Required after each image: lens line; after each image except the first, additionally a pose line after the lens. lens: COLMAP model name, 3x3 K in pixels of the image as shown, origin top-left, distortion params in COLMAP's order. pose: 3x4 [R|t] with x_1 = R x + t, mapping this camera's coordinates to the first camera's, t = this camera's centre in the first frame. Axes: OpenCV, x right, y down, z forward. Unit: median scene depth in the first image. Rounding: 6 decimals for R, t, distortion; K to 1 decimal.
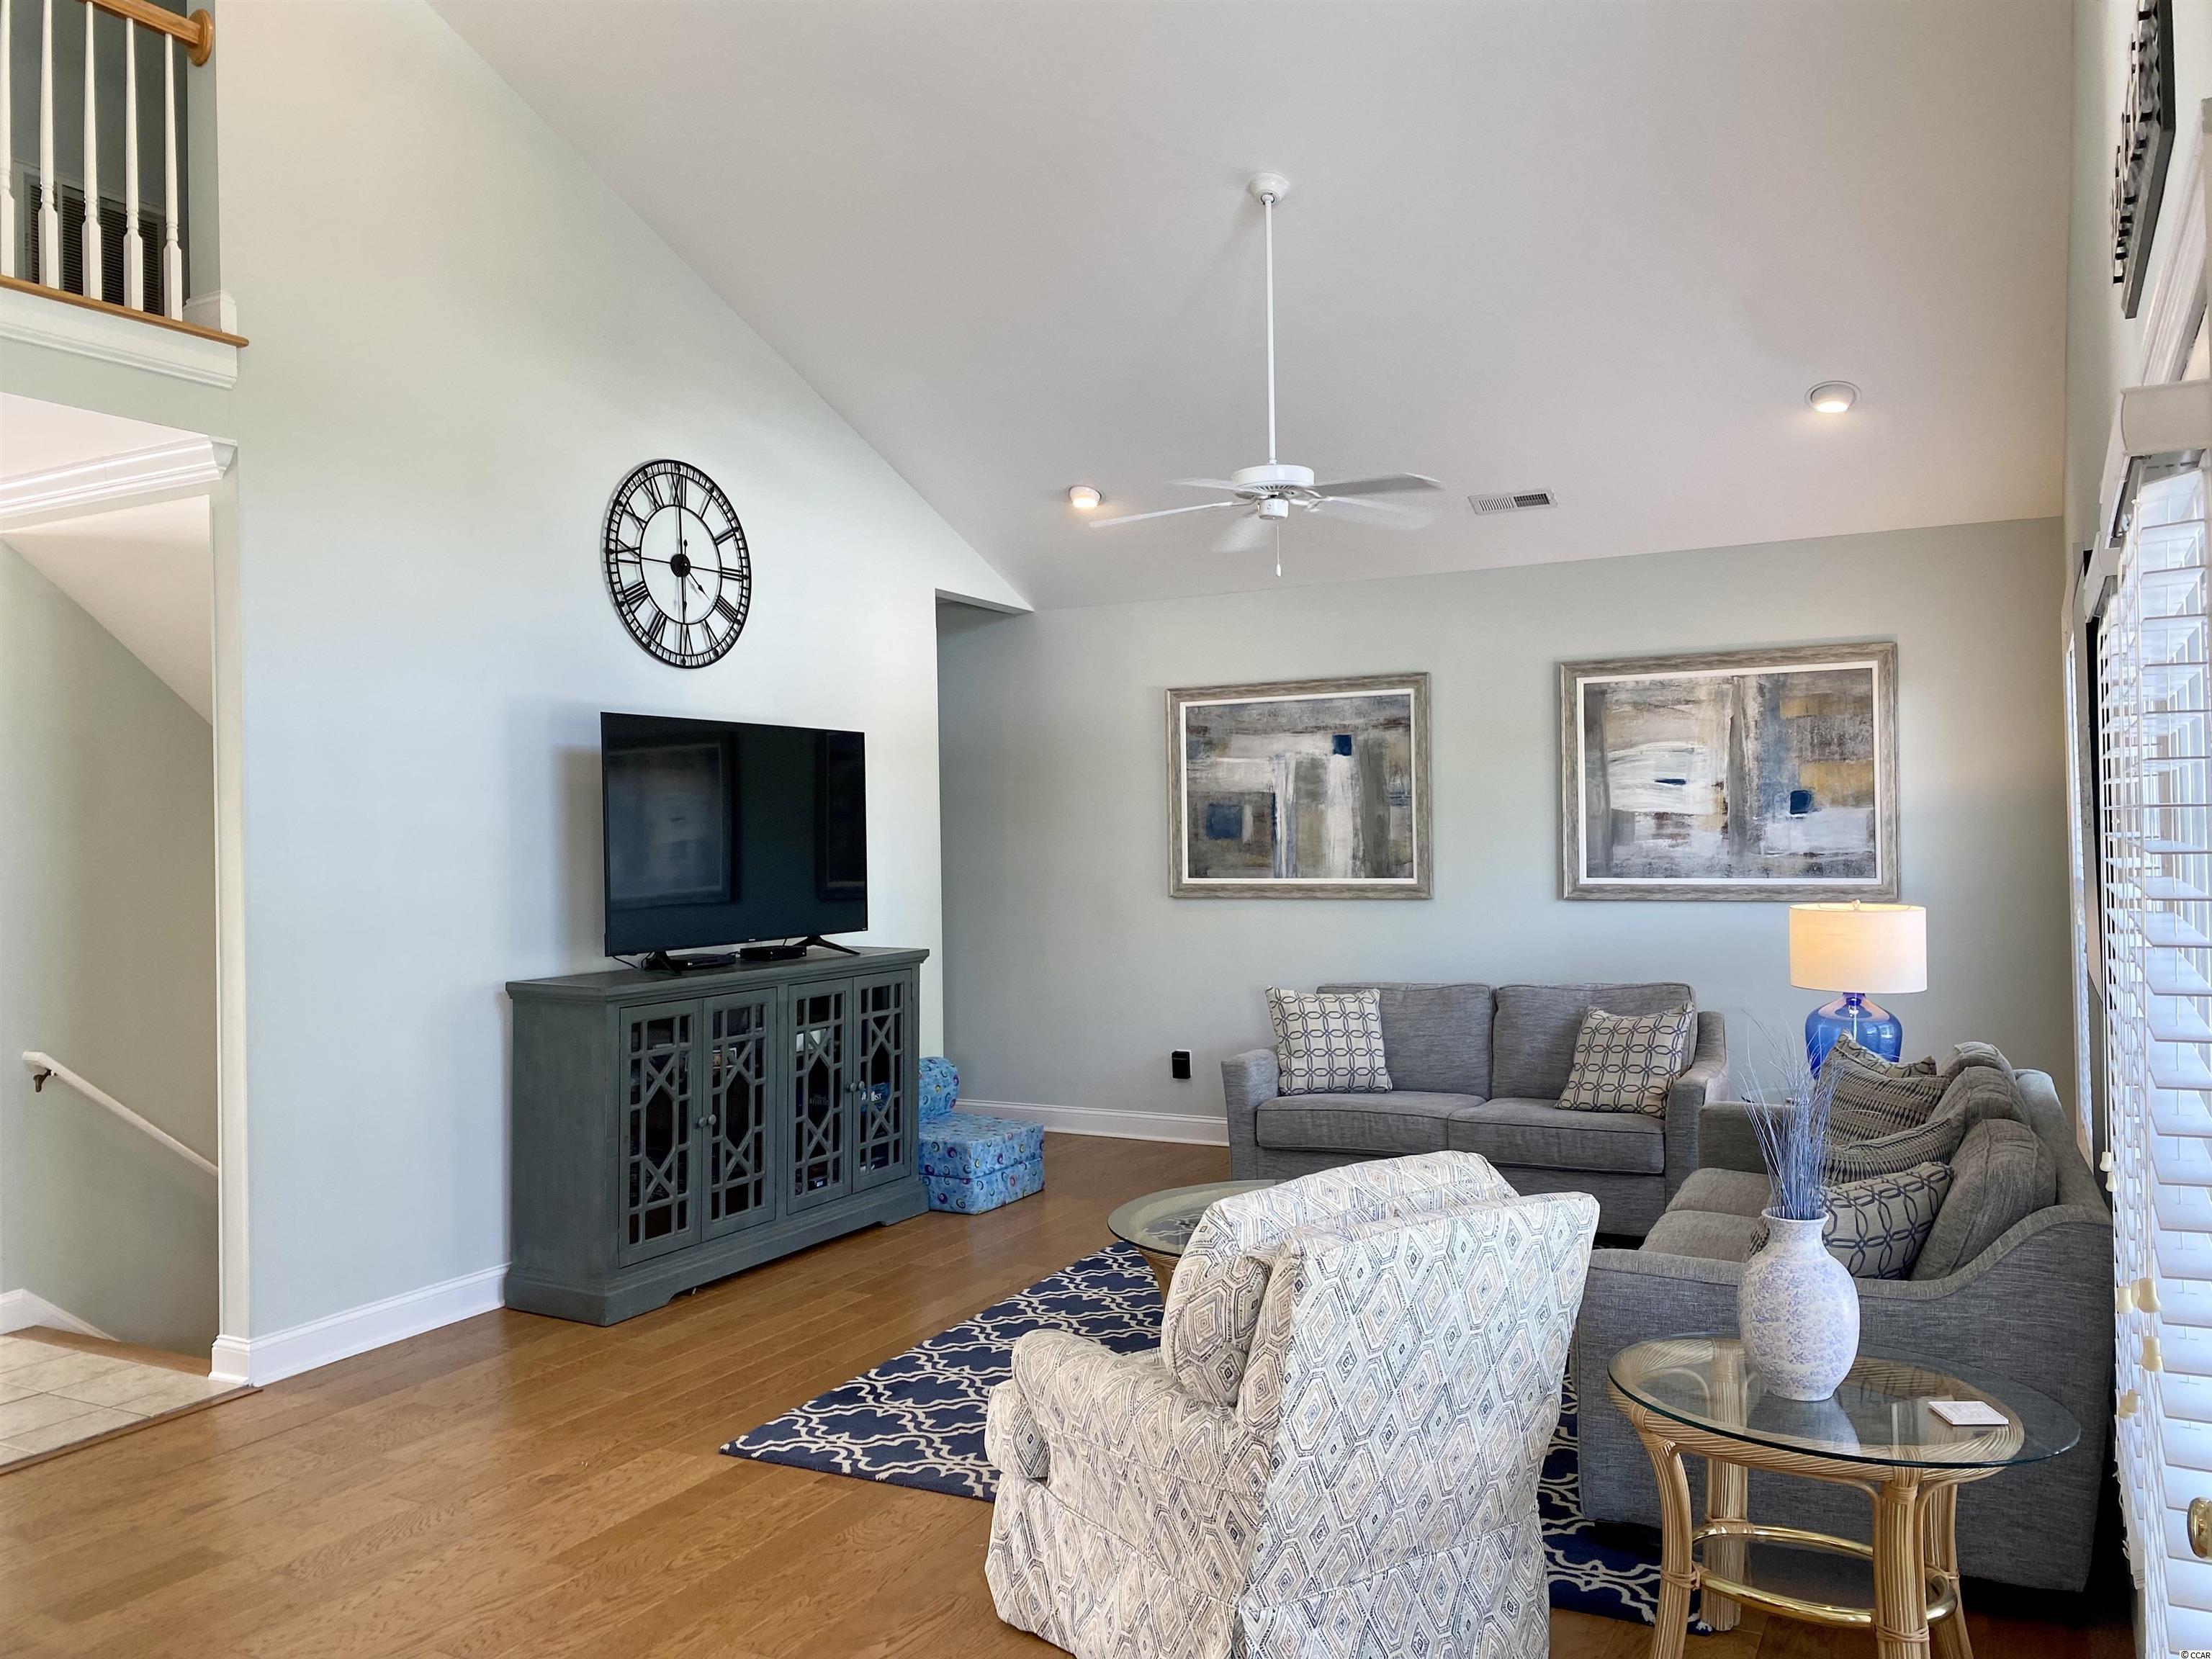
lens RADIAL K [[1703.3, 0, 1105.0], [0, 1703.3, 790.5], [0, 0, 1]] dist [0.058883, -0.073714]
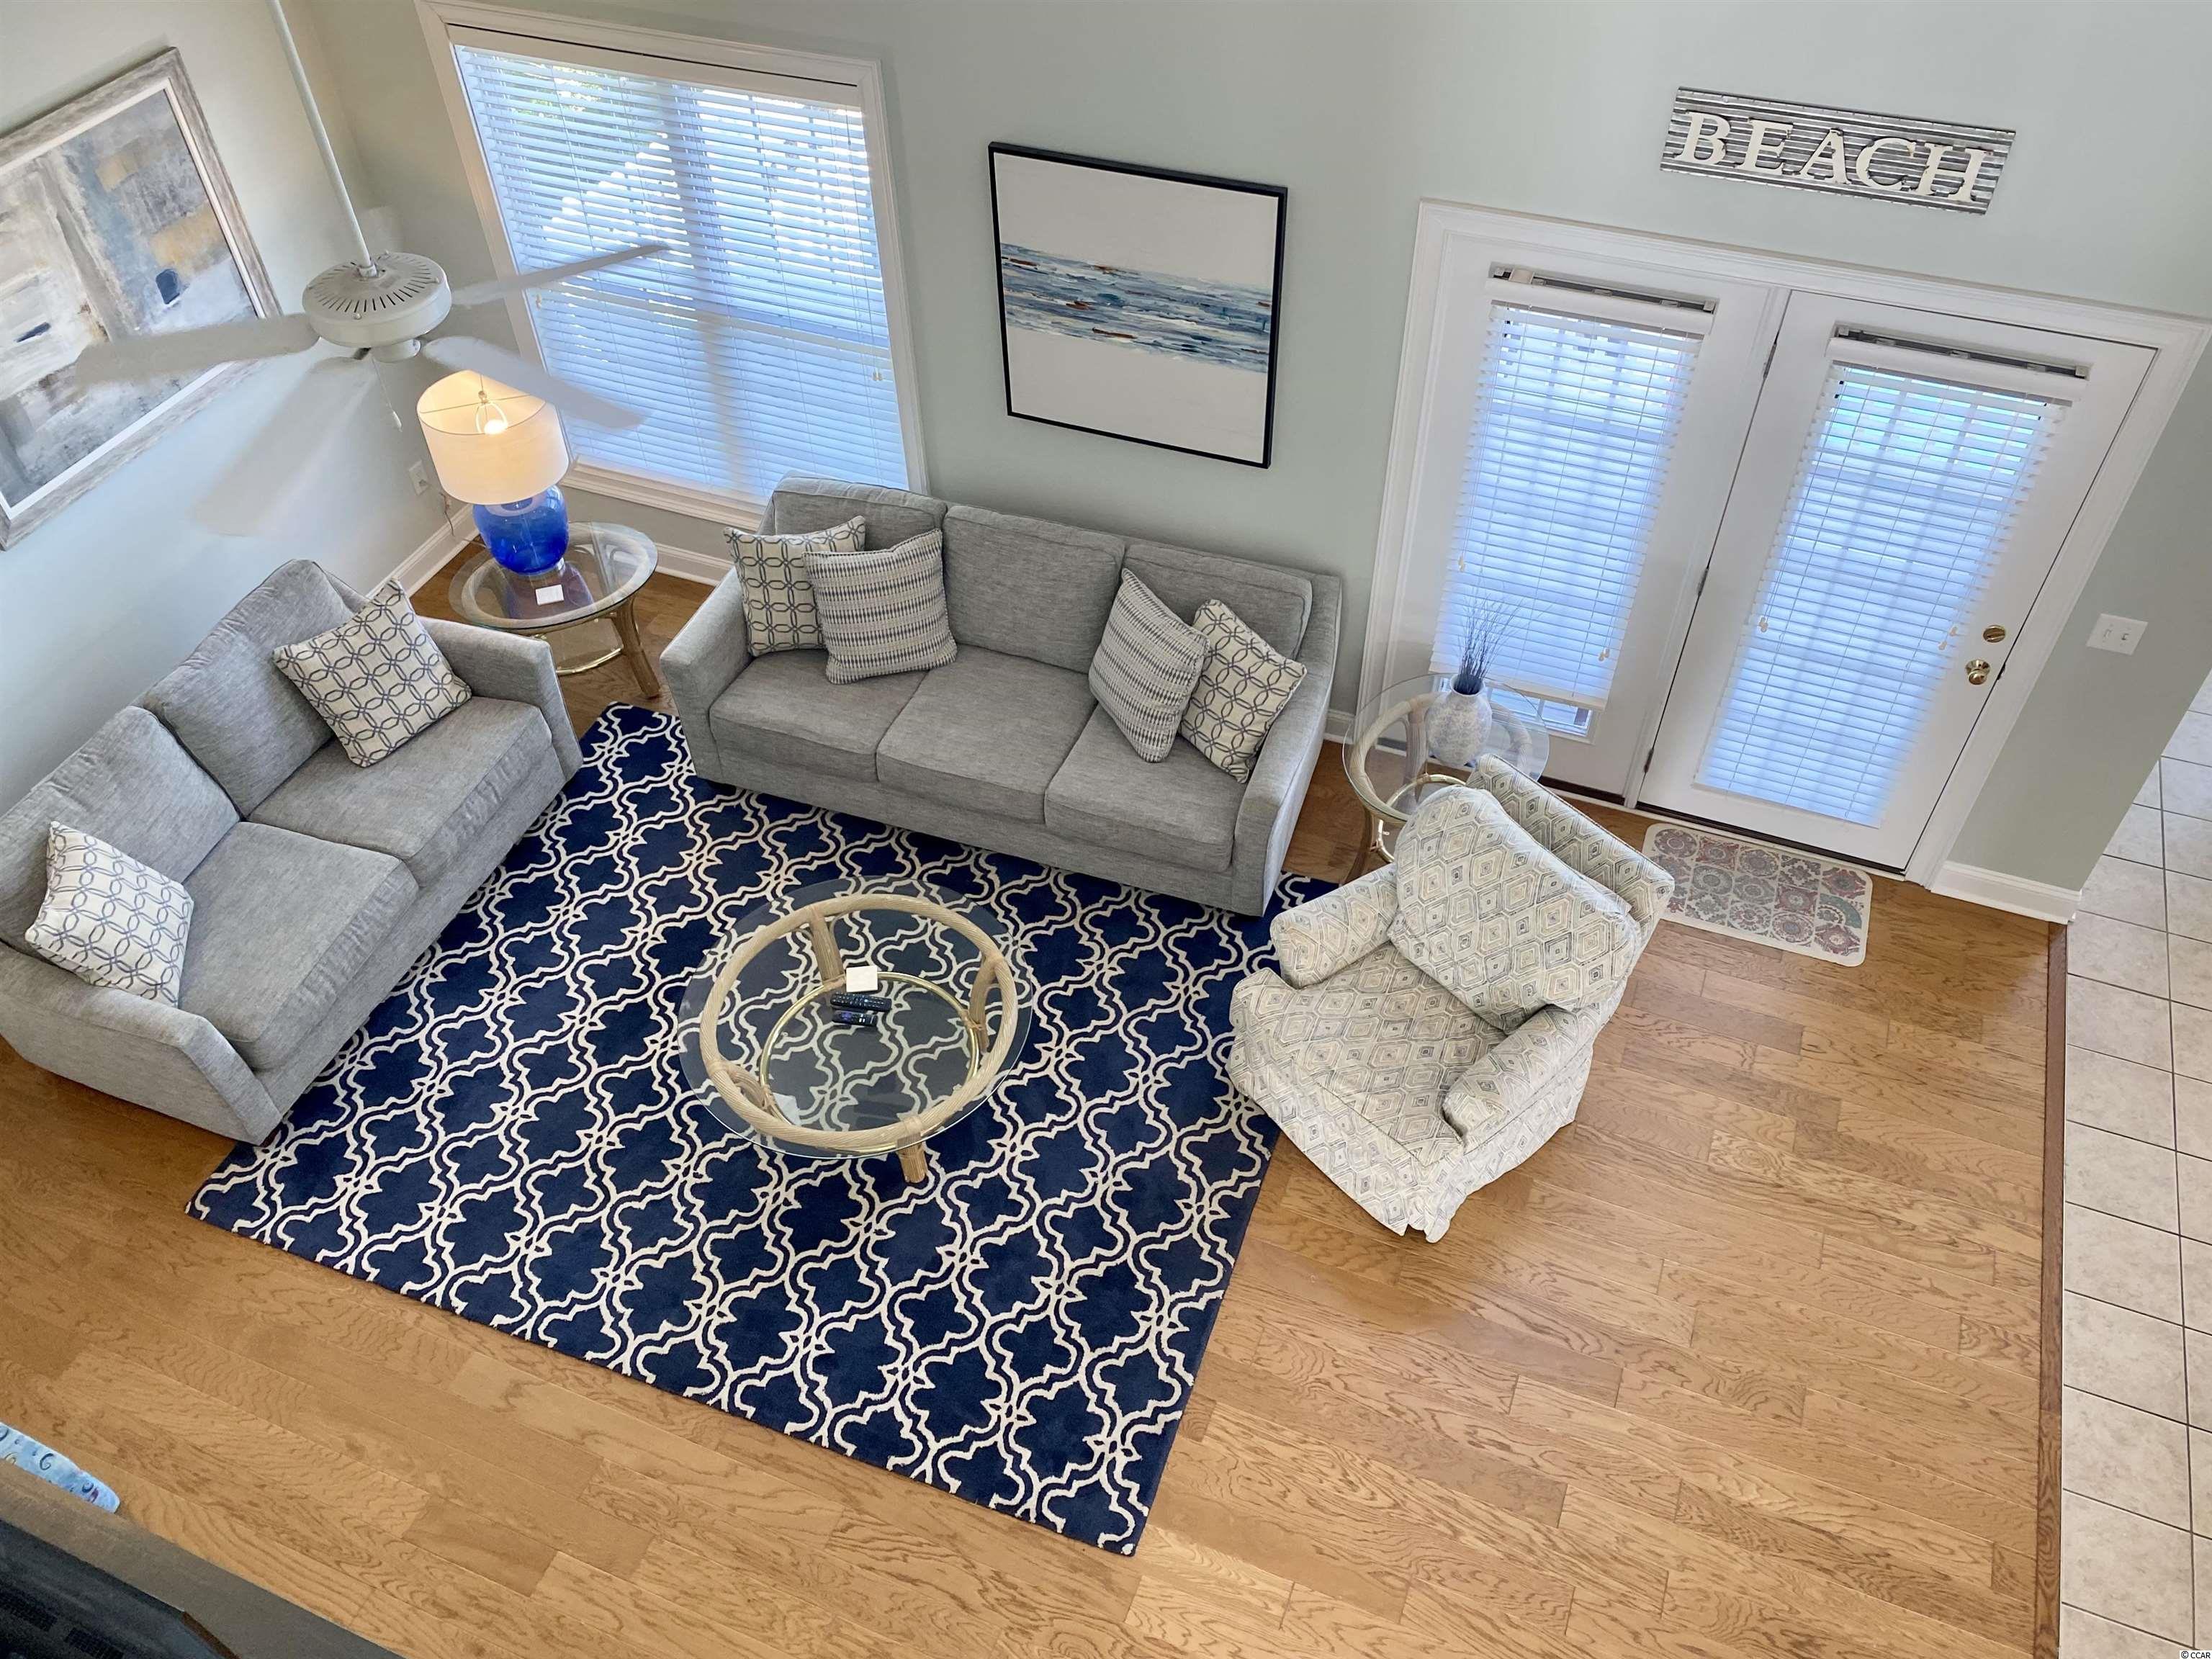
lens RADIAL K [[1679.7, 0, 1137.1], [0, 1679.7, 838.6], [0, 0, 1]] dist [0.070247, -0.108145]
pose [[-0.111462, -0.692610, 0.712649, -0.381157], [0.003683, 0.716824, 0.697244, -0.353476], [-0.993762, 0.080341, -0.077348, 0.626850]]
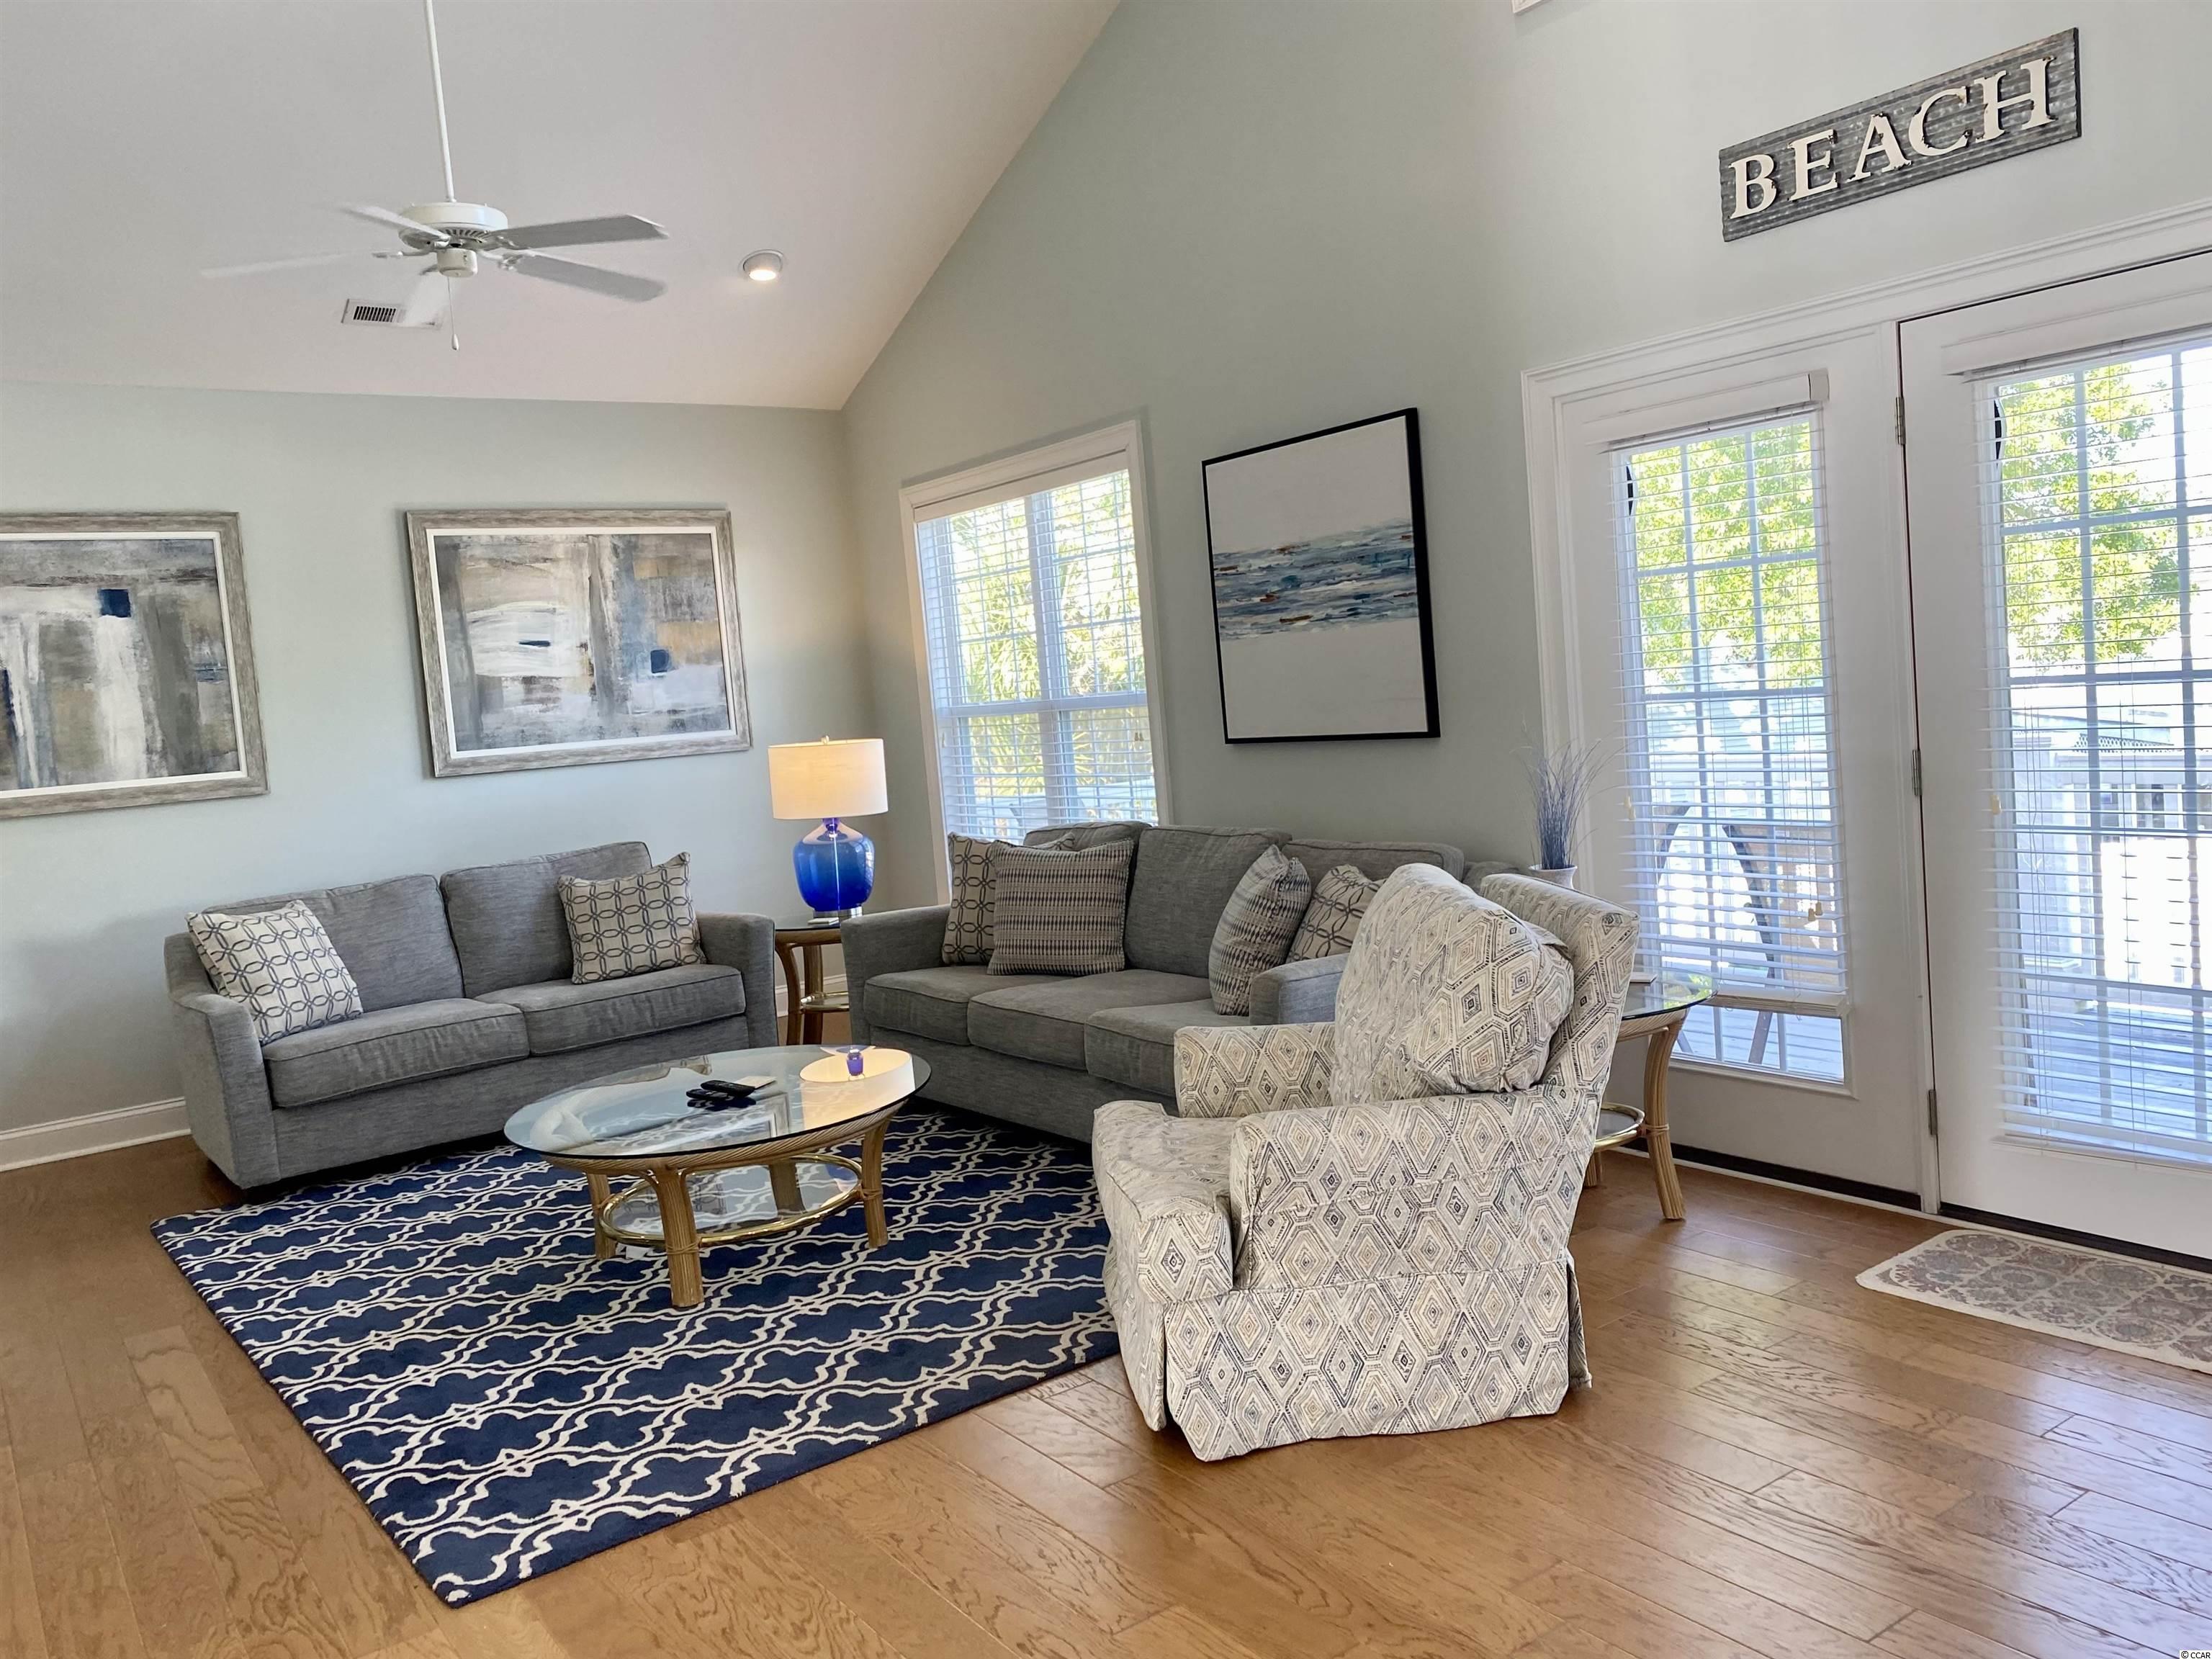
lens RADIAL K [[1703.3, 0, 1105.0], [0, 1703.3, 790.5], [0, 0, 1]] dist [0.058883, -0.073714]
pose [[0.438592, -0.072053, 0.895793, -0.396426], [0.054255, 0.997085, 0.053637, 0.043069], [-0.897047, 0.025077, 0.441223, 0.306867]]
